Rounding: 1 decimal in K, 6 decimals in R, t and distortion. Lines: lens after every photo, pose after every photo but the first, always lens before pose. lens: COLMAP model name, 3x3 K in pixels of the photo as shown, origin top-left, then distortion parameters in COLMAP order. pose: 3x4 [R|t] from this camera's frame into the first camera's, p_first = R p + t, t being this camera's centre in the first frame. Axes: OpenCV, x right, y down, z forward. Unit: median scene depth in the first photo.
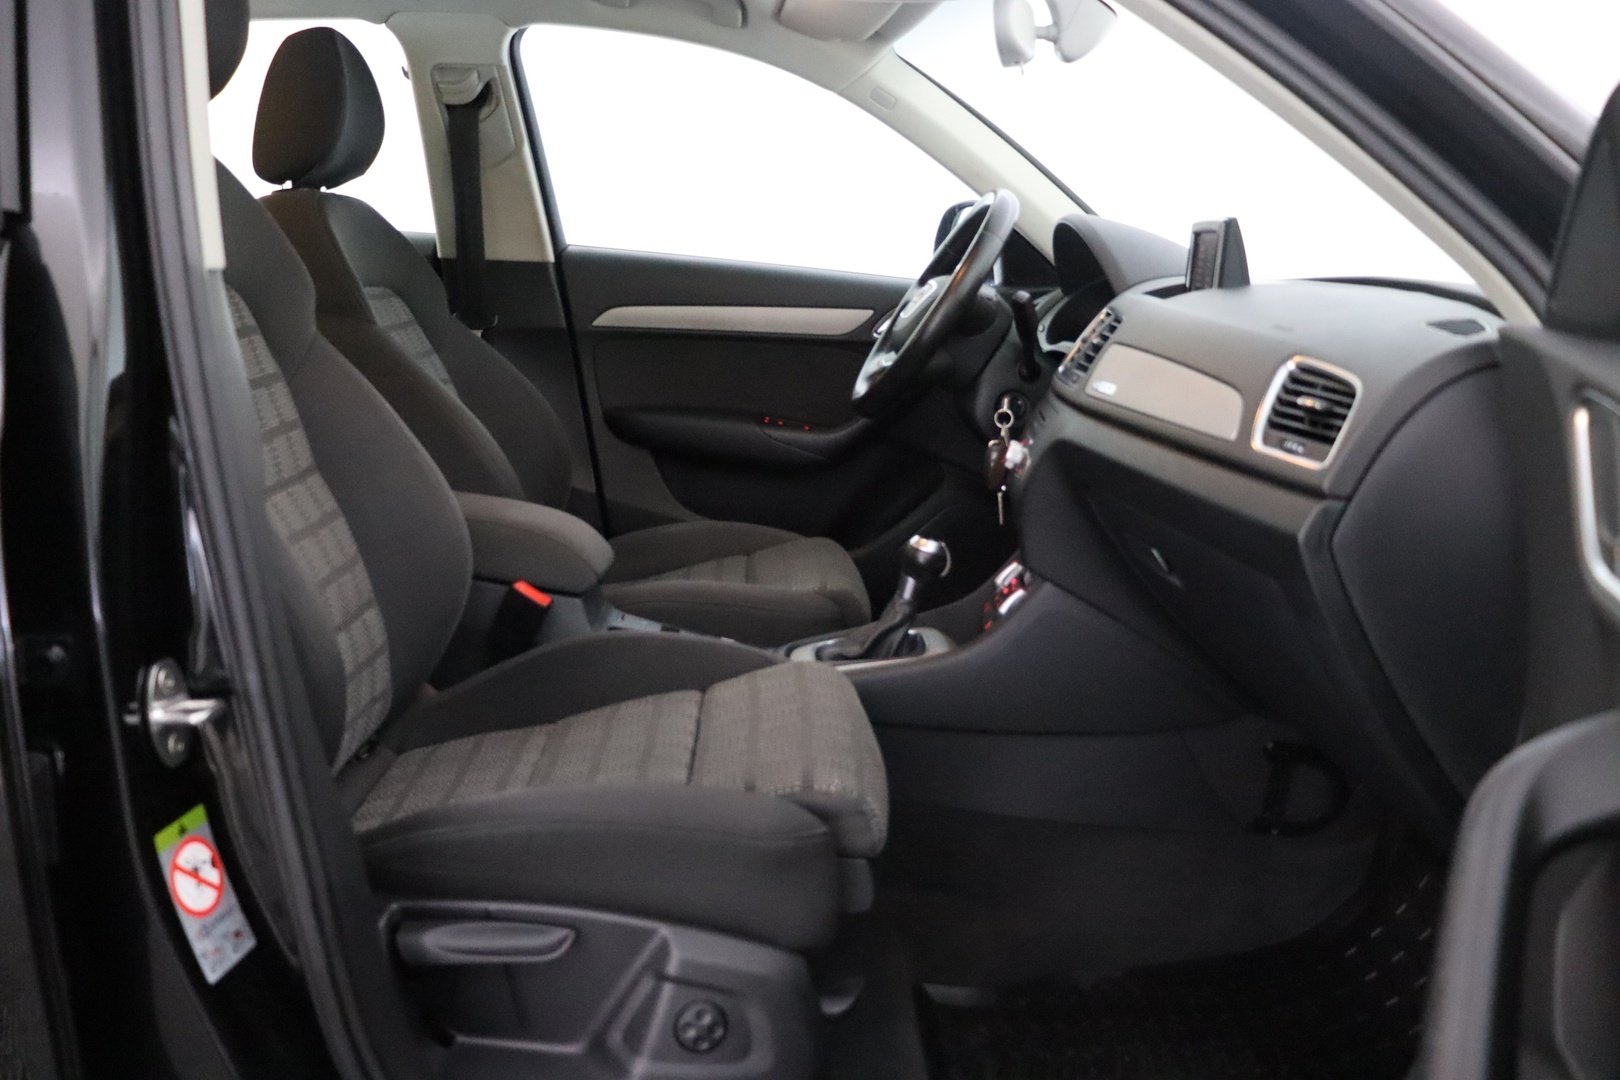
lens RADIAL K [[1393.0, 0, 810.0], [0, 1393.0, 540.0], [0, 0, 1]] dist [-0.127208, 0.012070]
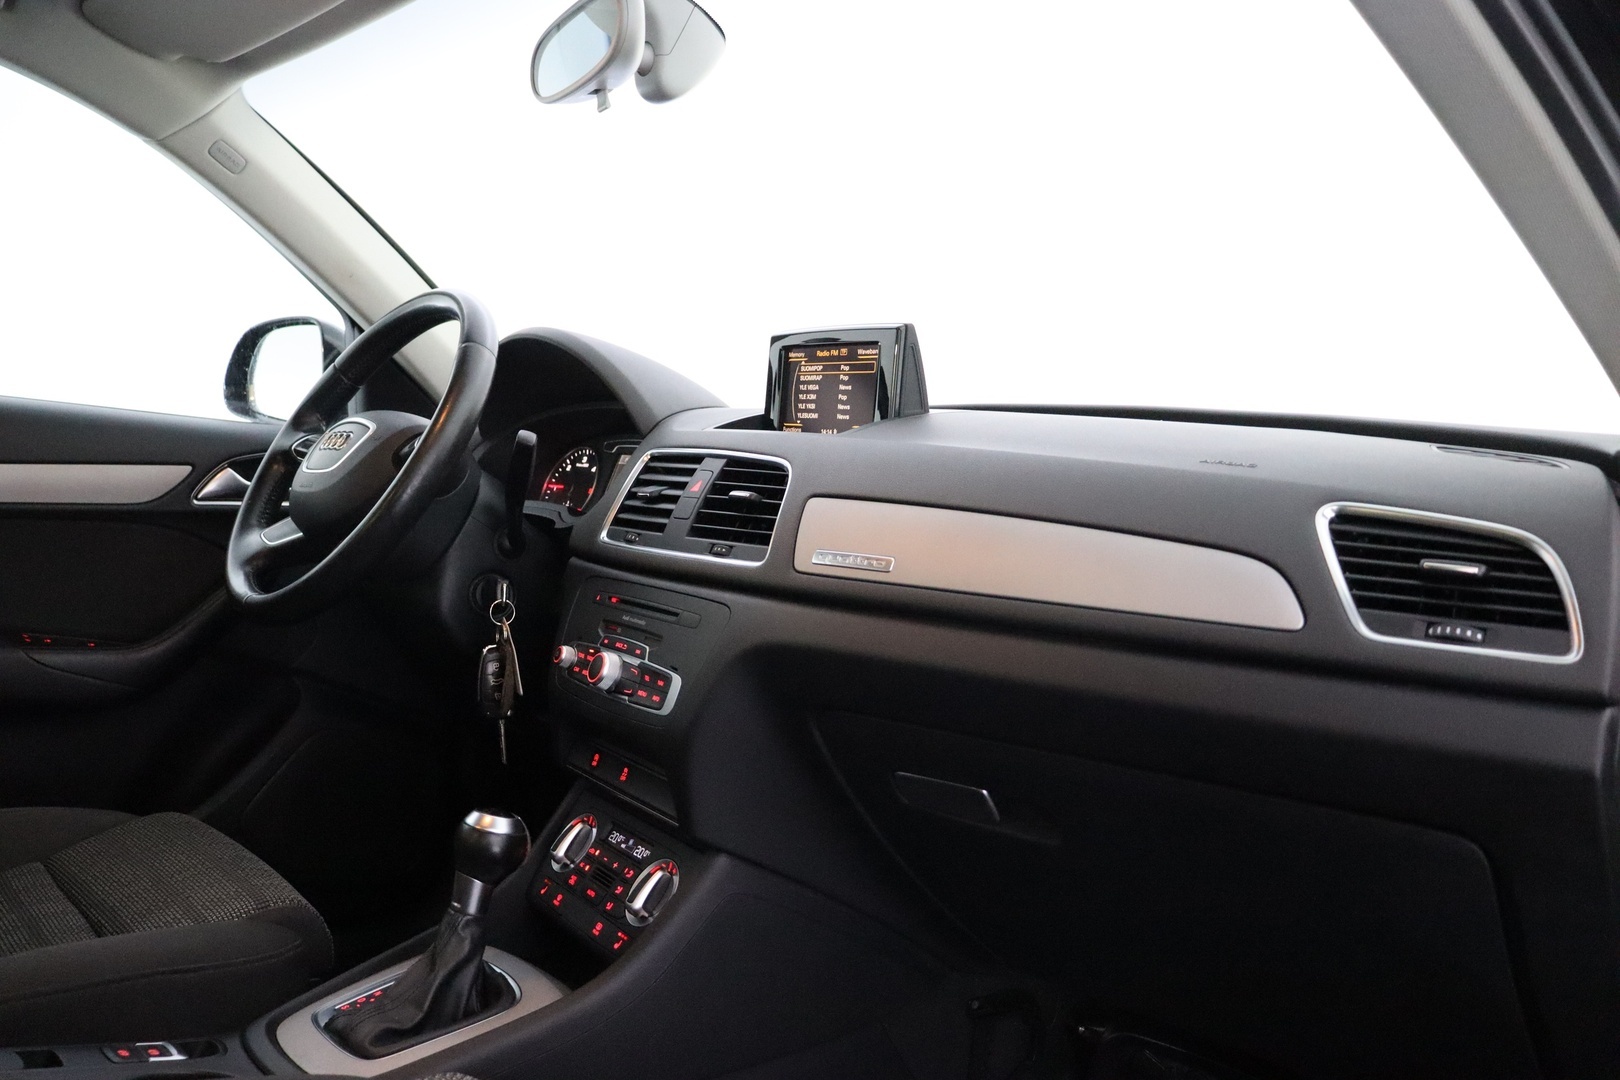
lens RADIAL K [[1393.0, 0, 810.0], [0, 1393.0, 540.0], [0, 0, 1]] dist [-0.127208, 0.012070]
pose [[0.775964, -0.052601, 0.628580, -0.173219], [0.121022, 0.990419, -0.066517, -0.058771], [-0.619058, 0.127687, 0.774895, 0.365725]]
